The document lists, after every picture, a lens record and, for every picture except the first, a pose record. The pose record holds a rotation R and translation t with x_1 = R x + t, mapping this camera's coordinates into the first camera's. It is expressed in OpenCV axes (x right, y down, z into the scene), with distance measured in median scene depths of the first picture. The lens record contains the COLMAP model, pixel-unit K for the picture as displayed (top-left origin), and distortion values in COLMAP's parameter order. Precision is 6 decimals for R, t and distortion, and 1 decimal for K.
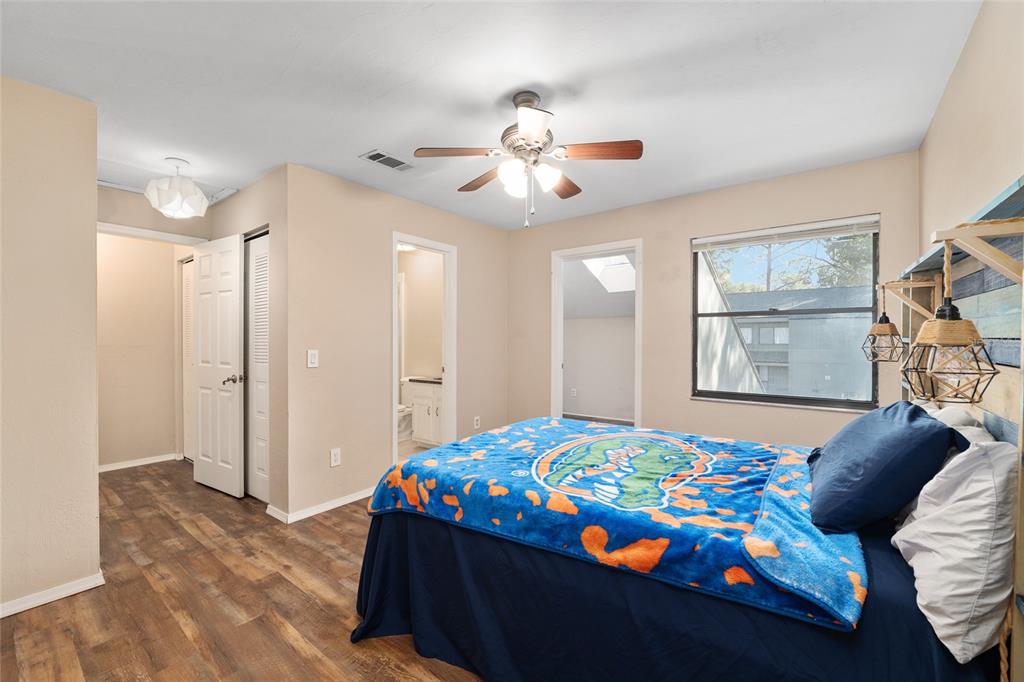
lens RADIAL K [[424.2, 0, 505.8], [0, 424.2, 341.5], [0, 0, 1]] dist [-0.002763, -0.000217]
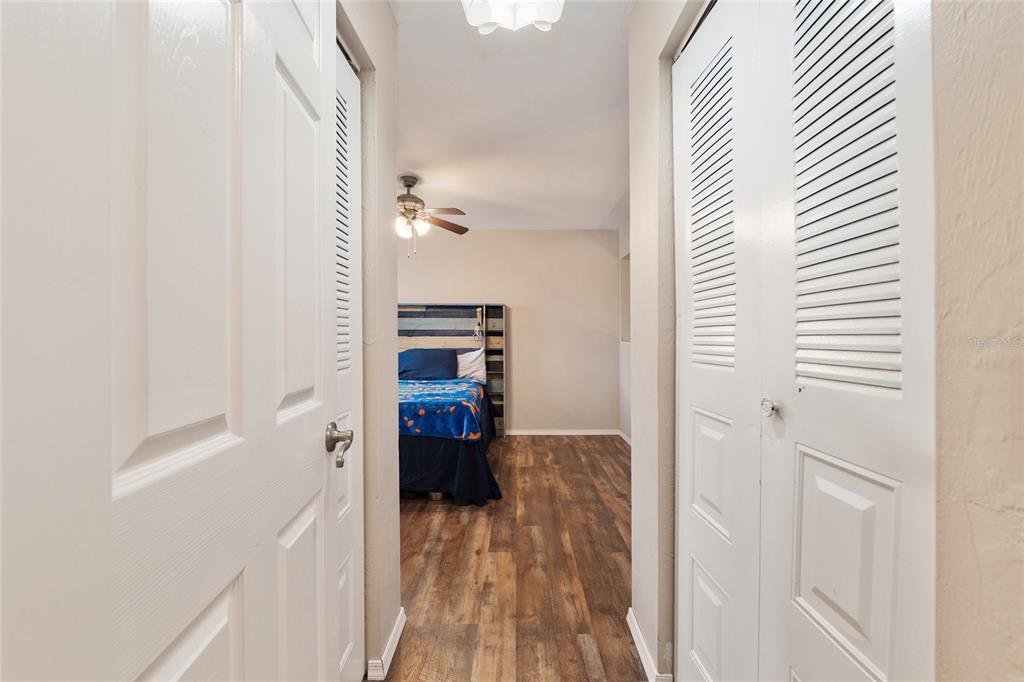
lens RADIAL K [[424.2, 0, 509.5], [0, 424.2, 338.3], [0, 0, 1]] dist [-0.002763, -0.000217]
pose [[-0.606635, 0.000169, 0.794981, -1.533658], [0.010061, 0.999922, 0.007465, 0.030704], [-0.794917, 0.012527, -0.606589, 1.749883]]
